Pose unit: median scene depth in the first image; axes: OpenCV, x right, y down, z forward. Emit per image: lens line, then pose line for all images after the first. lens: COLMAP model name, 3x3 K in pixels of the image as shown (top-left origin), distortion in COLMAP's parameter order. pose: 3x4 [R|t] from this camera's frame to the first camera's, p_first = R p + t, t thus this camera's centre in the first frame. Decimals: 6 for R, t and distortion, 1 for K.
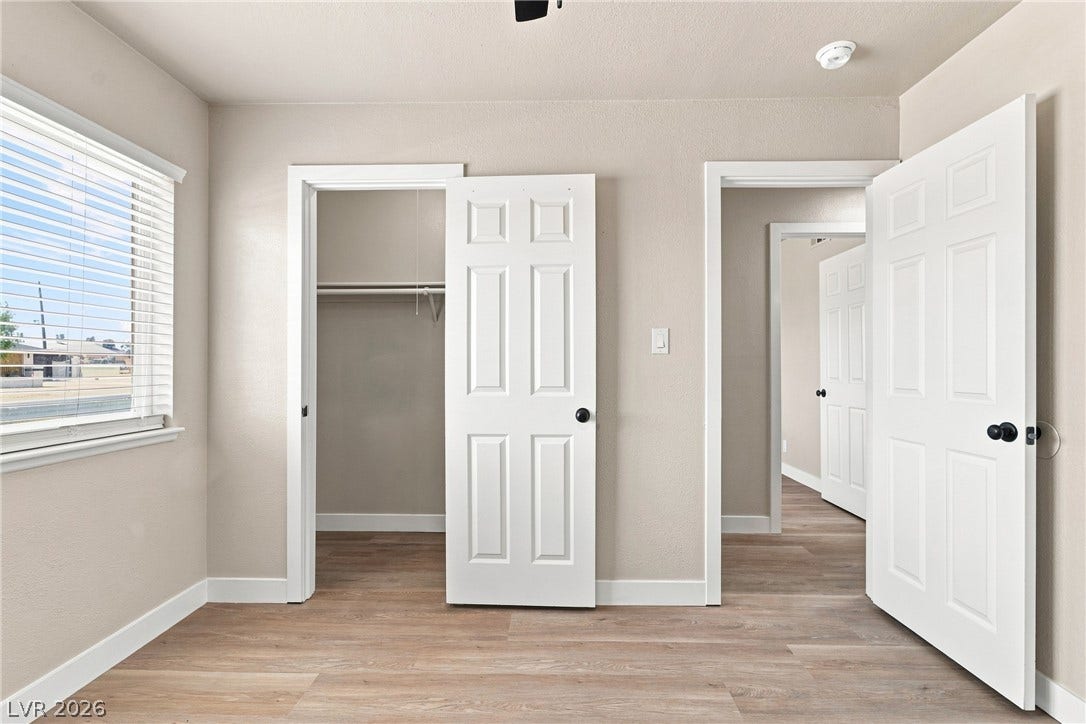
lens RADIAL K [[509.0, 0, 543.0], [0, 509.0, 362.0], [0, 0, 1]] dist [-0.017487, 0.013293]
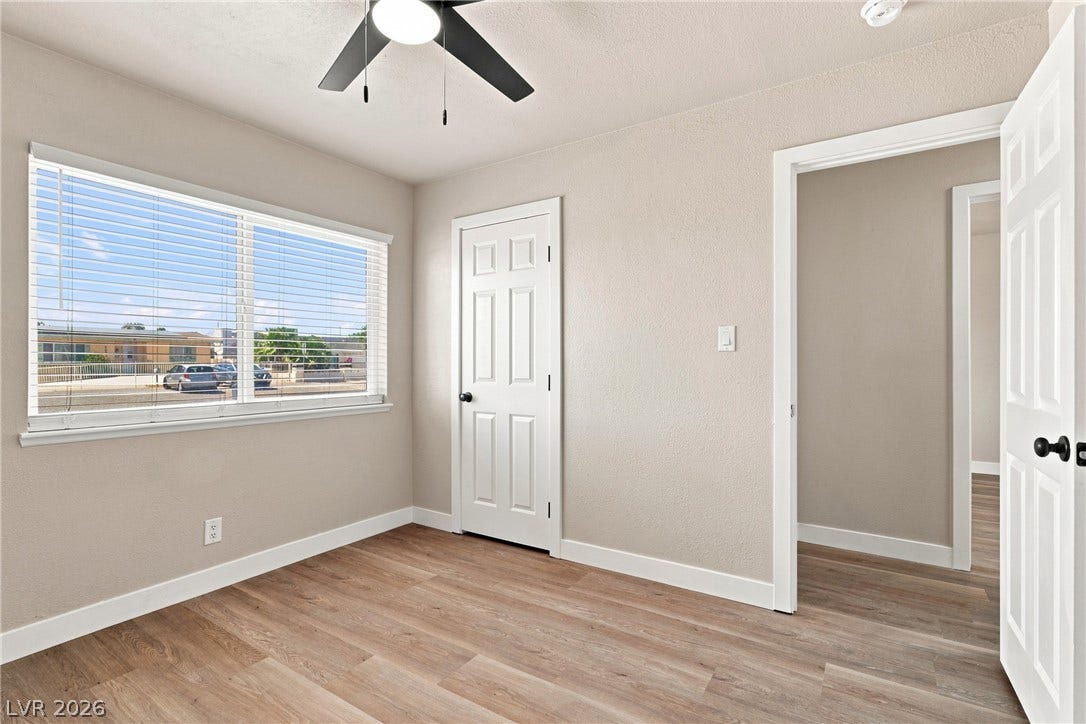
lens RADIAL K [[506.1, 0, 545.8], [0, 506.1, 361.7], [0, 0, 1]] dist [-0.000102, -0.000464]
pose [[0.847658, -0.002666, -0.530536, 0.525114], [0.004590, 0.999987, 0.002308, 0.000977], [0.530523, -0.004391, 0.847659, -0.057159]]
